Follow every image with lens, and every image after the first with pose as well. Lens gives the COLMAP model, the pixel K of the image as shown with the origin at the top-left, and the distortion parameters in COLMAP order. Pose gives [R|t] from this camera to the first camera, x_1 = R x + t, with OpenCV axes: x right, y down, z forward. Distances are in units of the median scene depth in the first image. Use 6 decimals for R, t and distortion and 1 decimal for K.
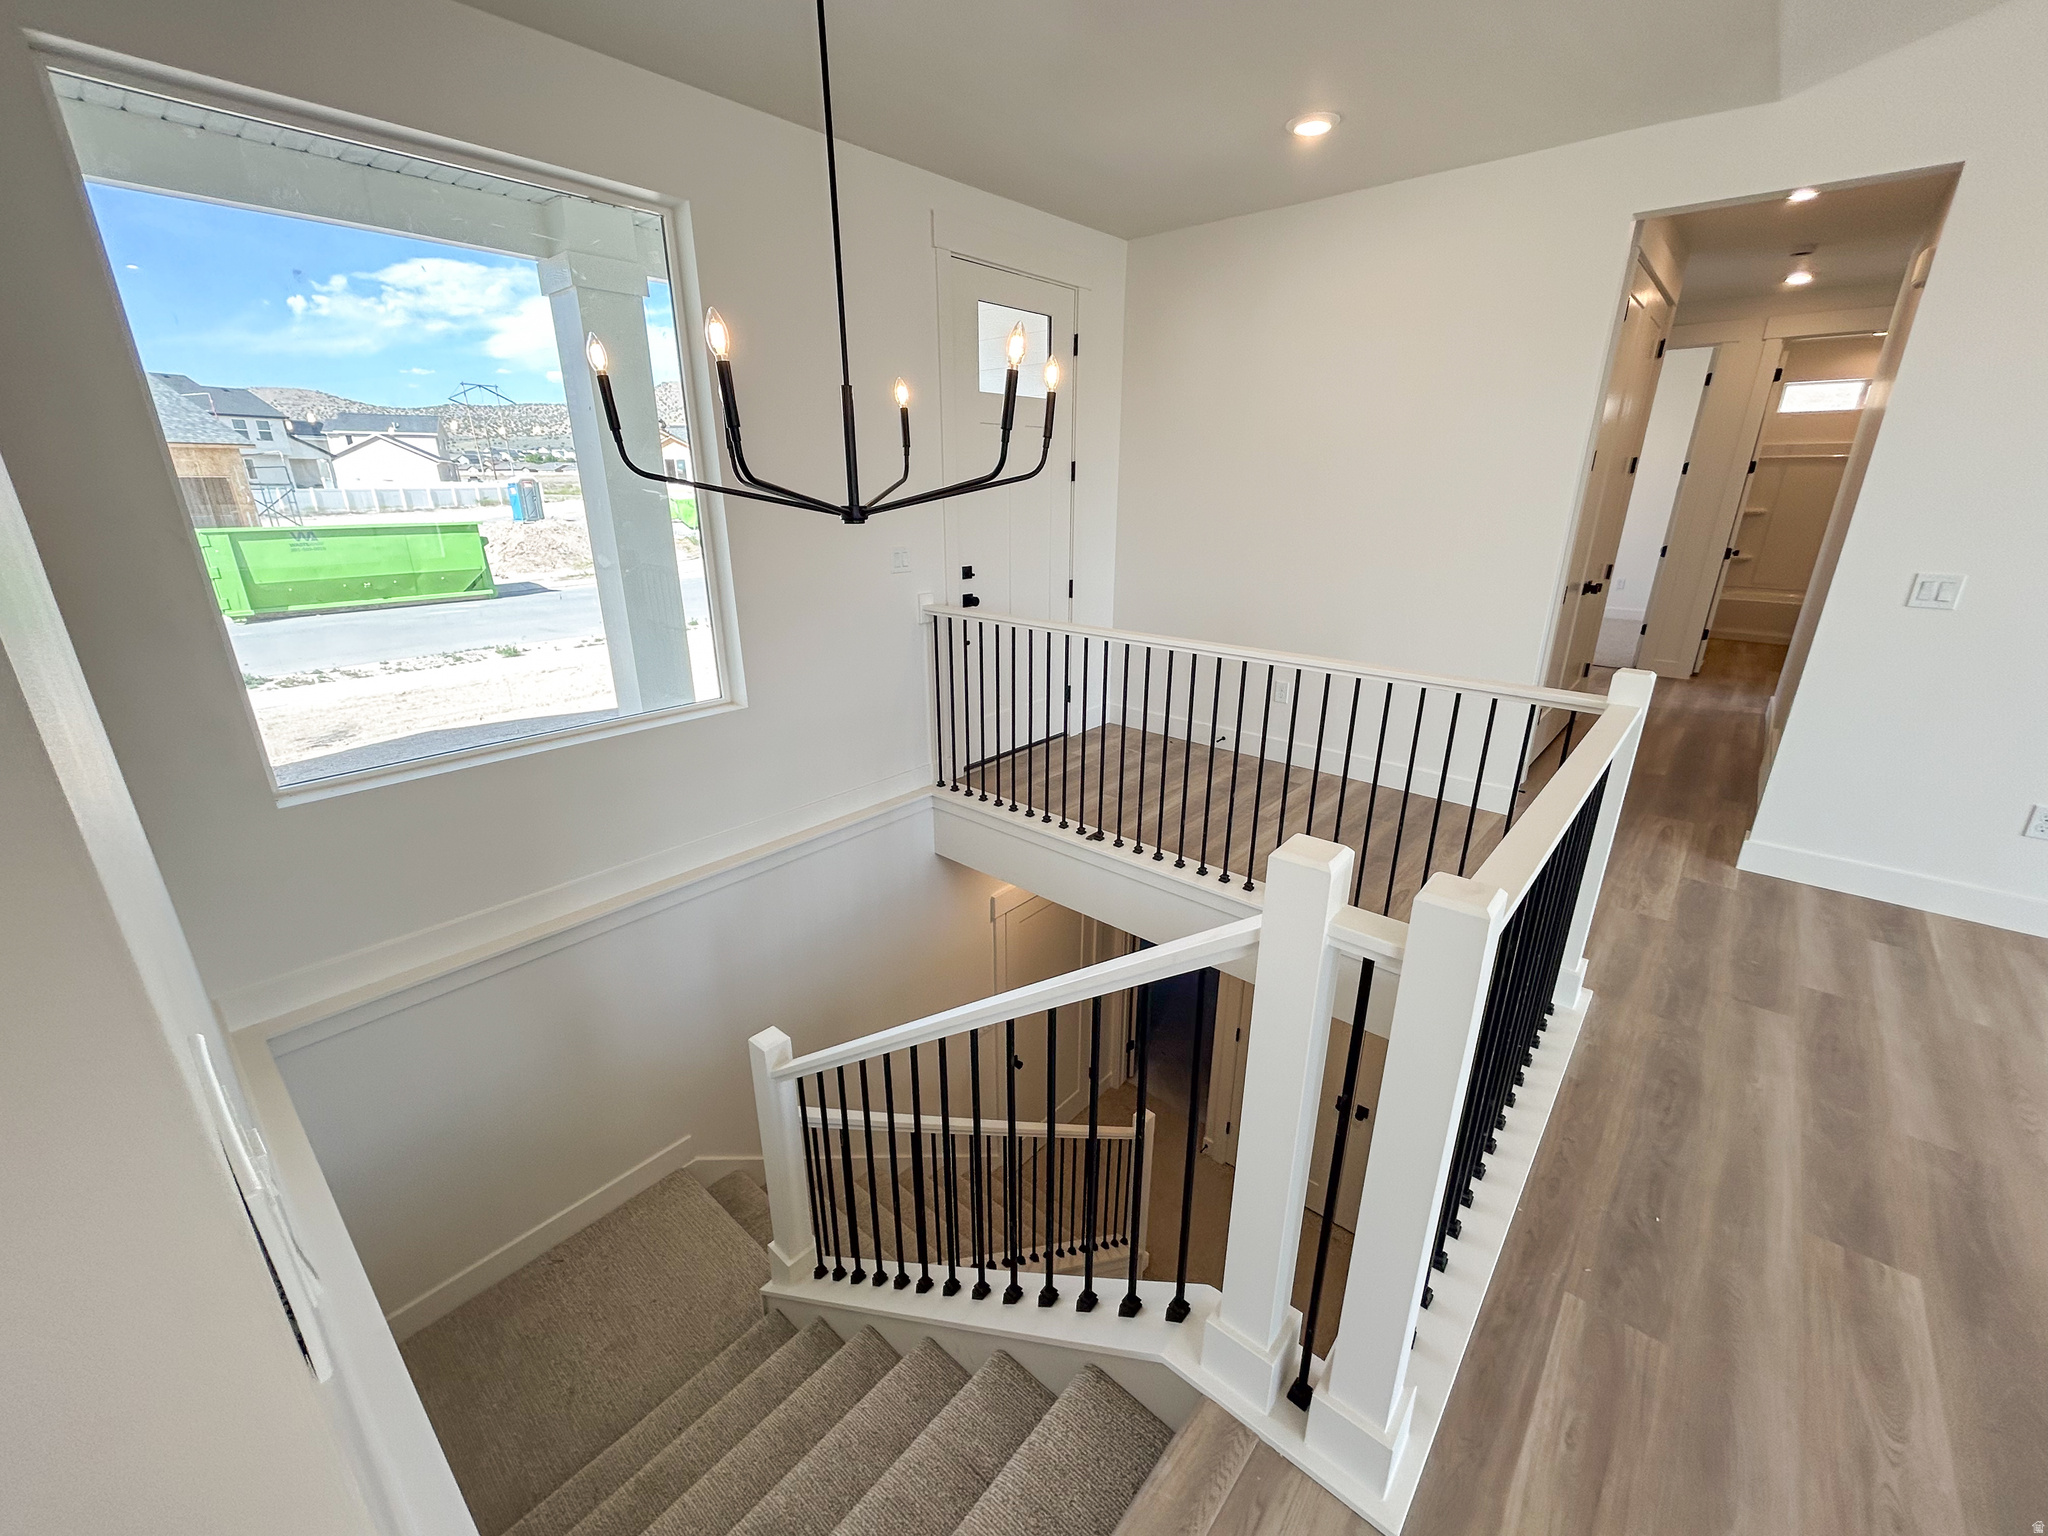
lens RADIAL K [[823.3, 0, 1018.8], [0, 823.3, 770.7], [0, 0, 1]] dist [-0.002425, 0.000397]
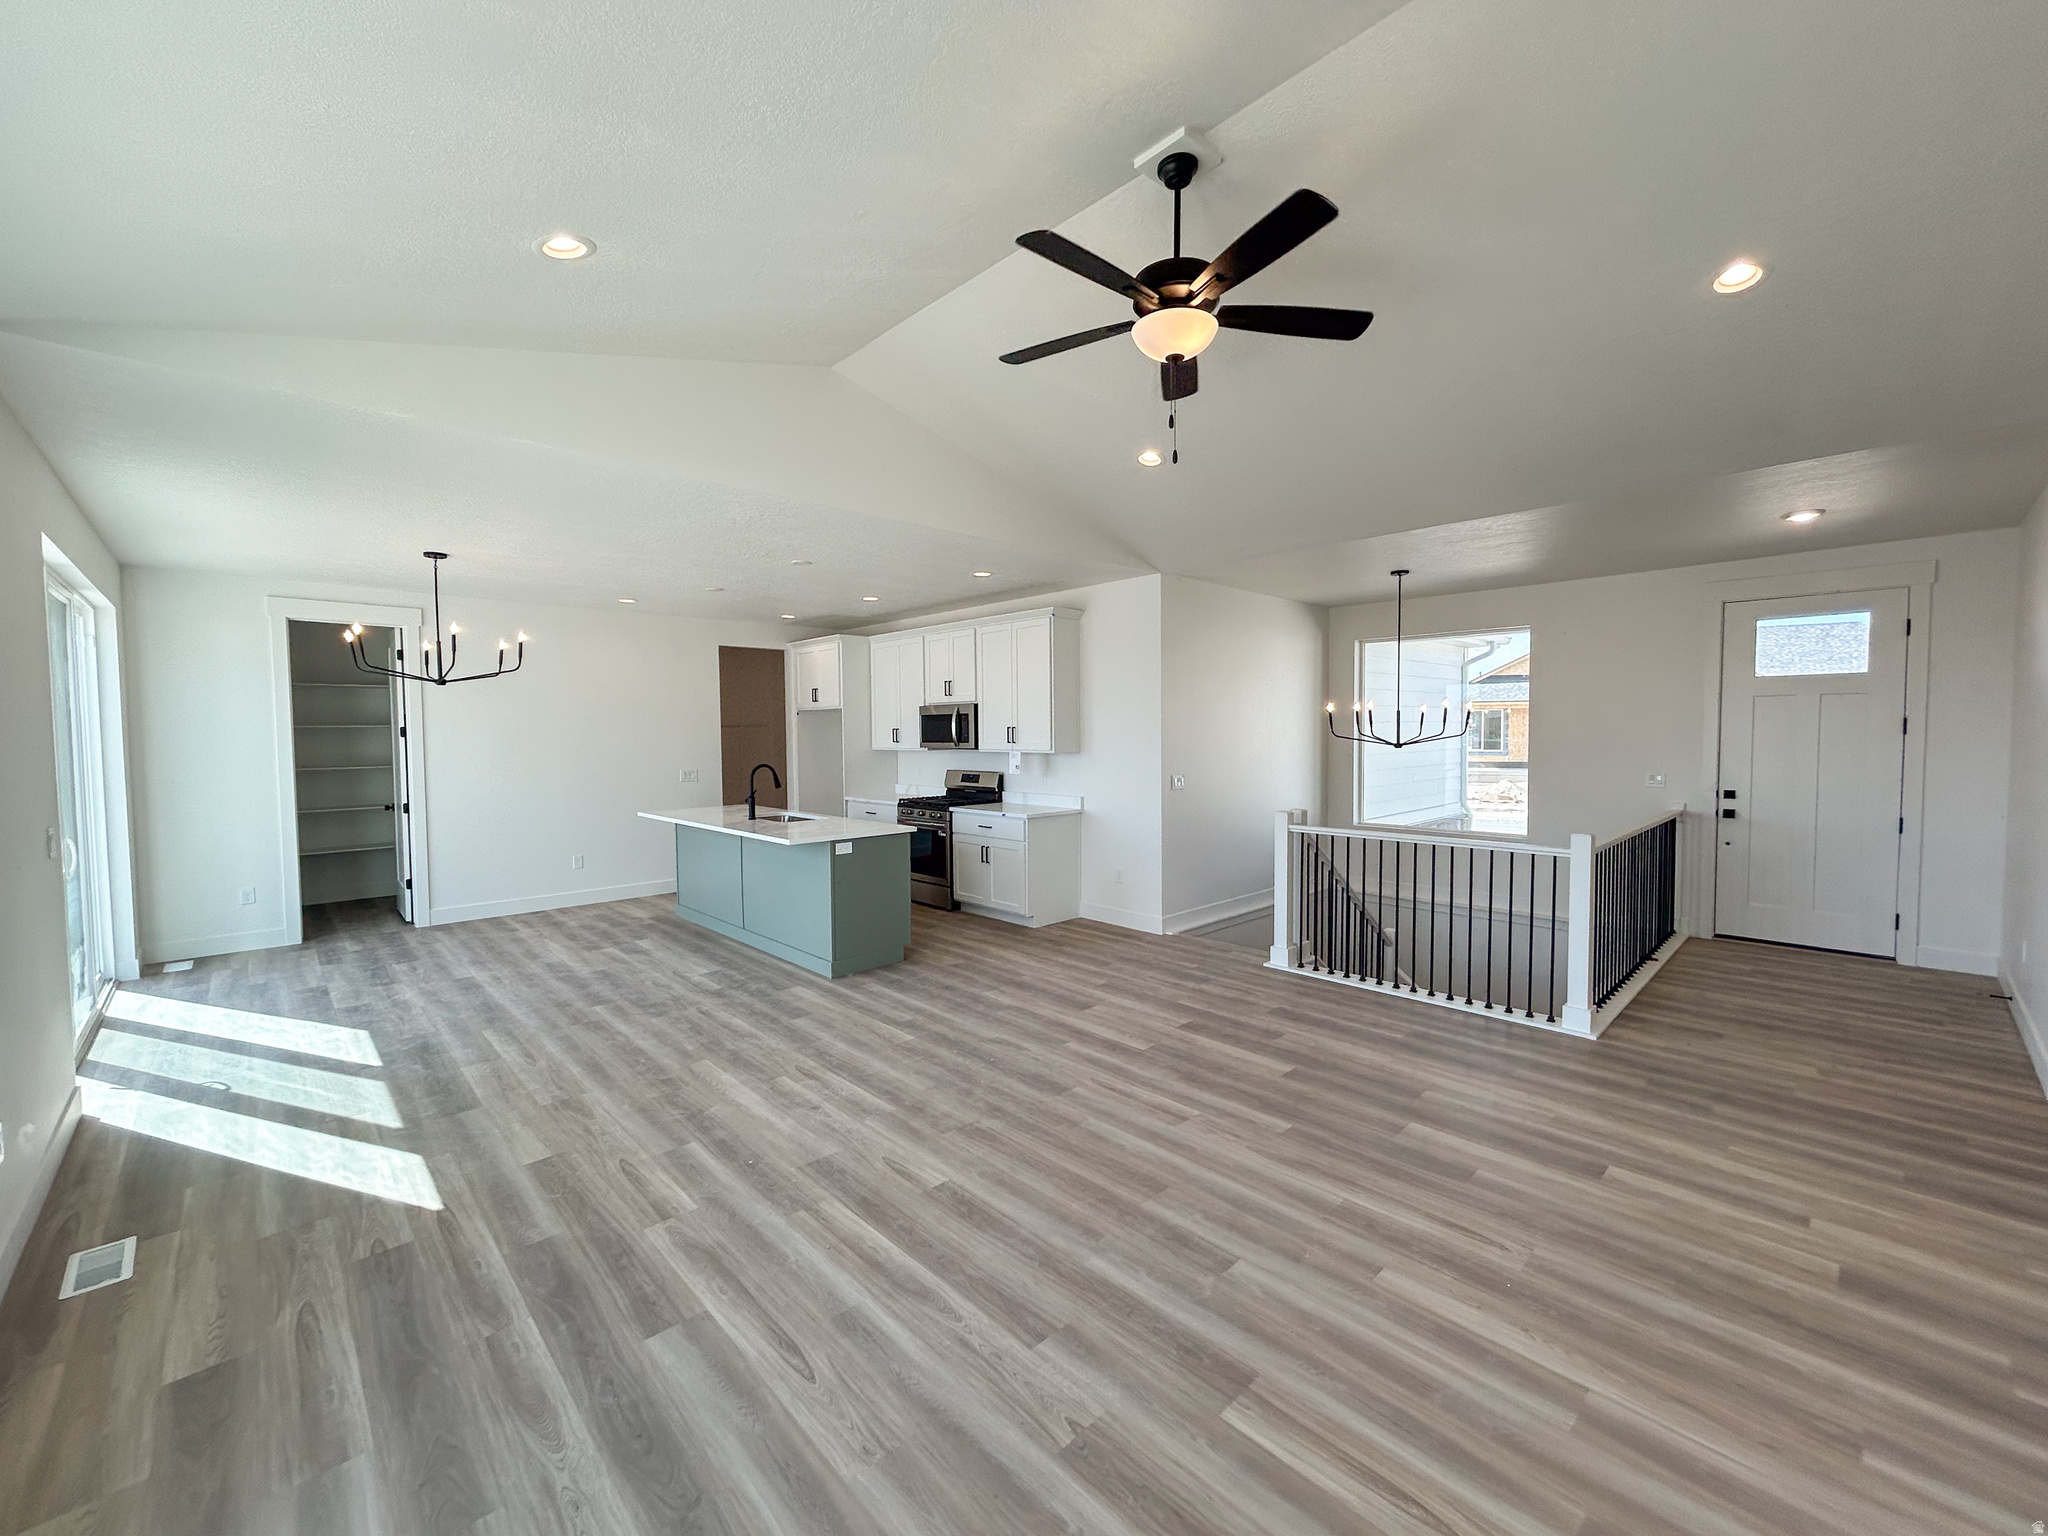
lens RADIAL K [[823.3, 0, 1020.1], [0, 823.3, 770.6], [0, 0, 1]] dist [-0.002425, 0.000397]
pose [[-0.091374, 0.049902, -0.994566, 2.317251], [-0.322867, 0.943308, 0.076993, 0.014598], [0.942023, 0.328147, -0.070082, -0.126651]]
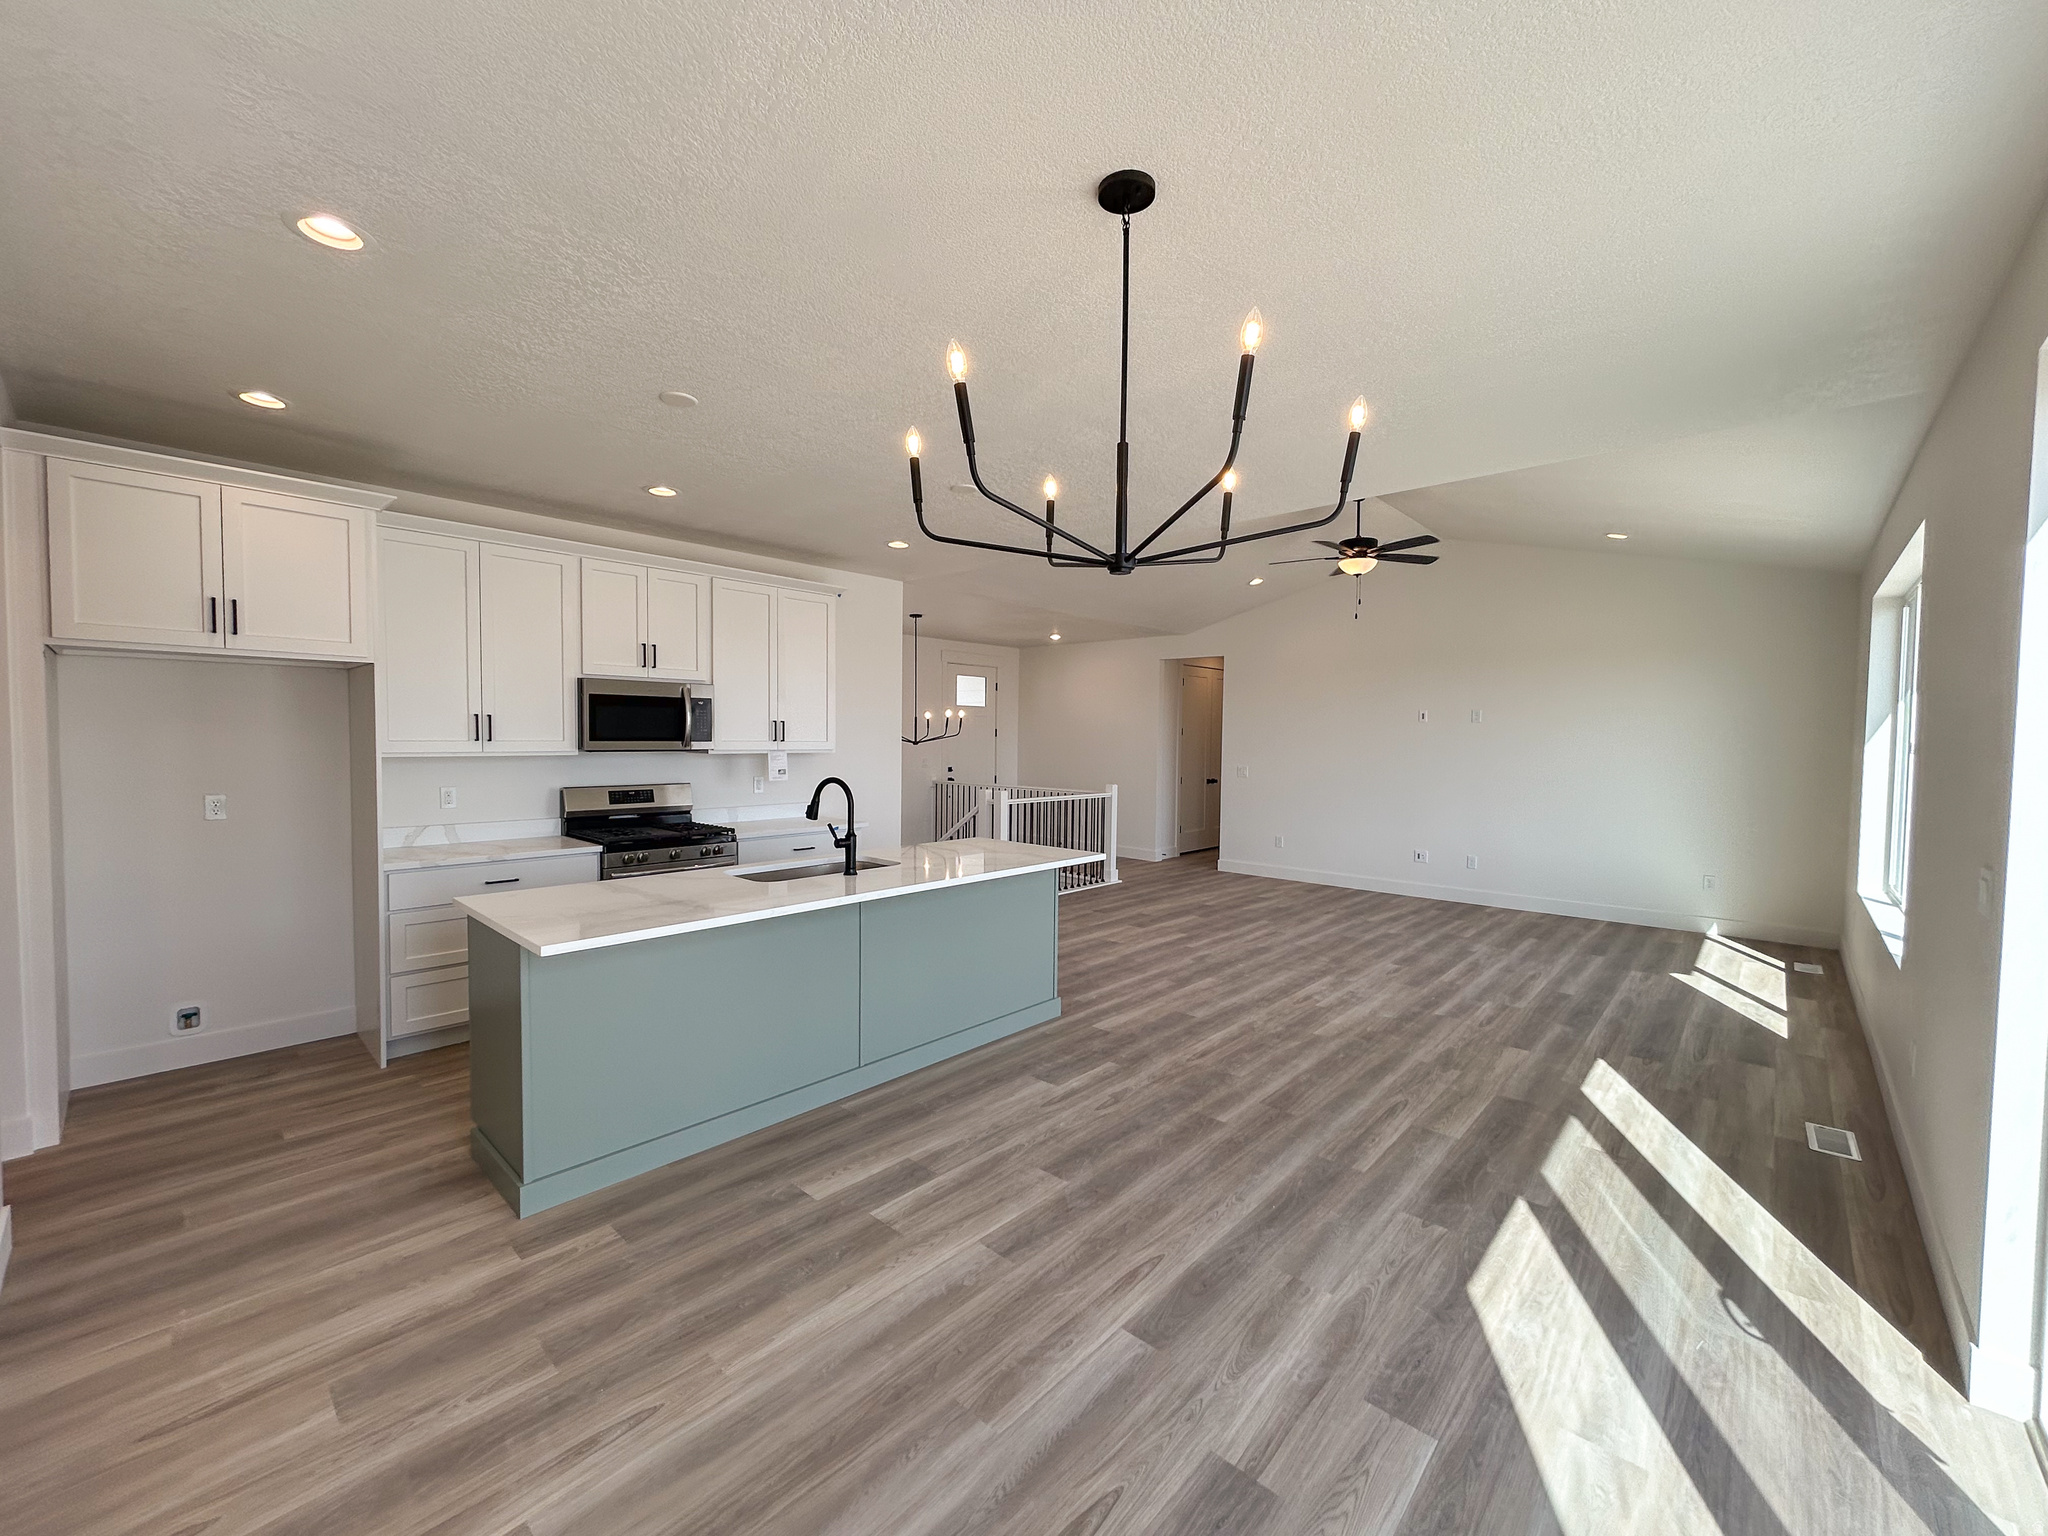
lens RADIAL K [[823.3, 0, 1019.6], [0, 823.3, 770.9], [0, 0, 1]] dist [-0.002425, 0.000397]
pose [[0.999644, 0.015070, -0.022038, 0.336485], [-0.020816, 0.956824, -0.289922, 0.806627], [0.016718, 0.290277, 0.956797, -2.328023]]
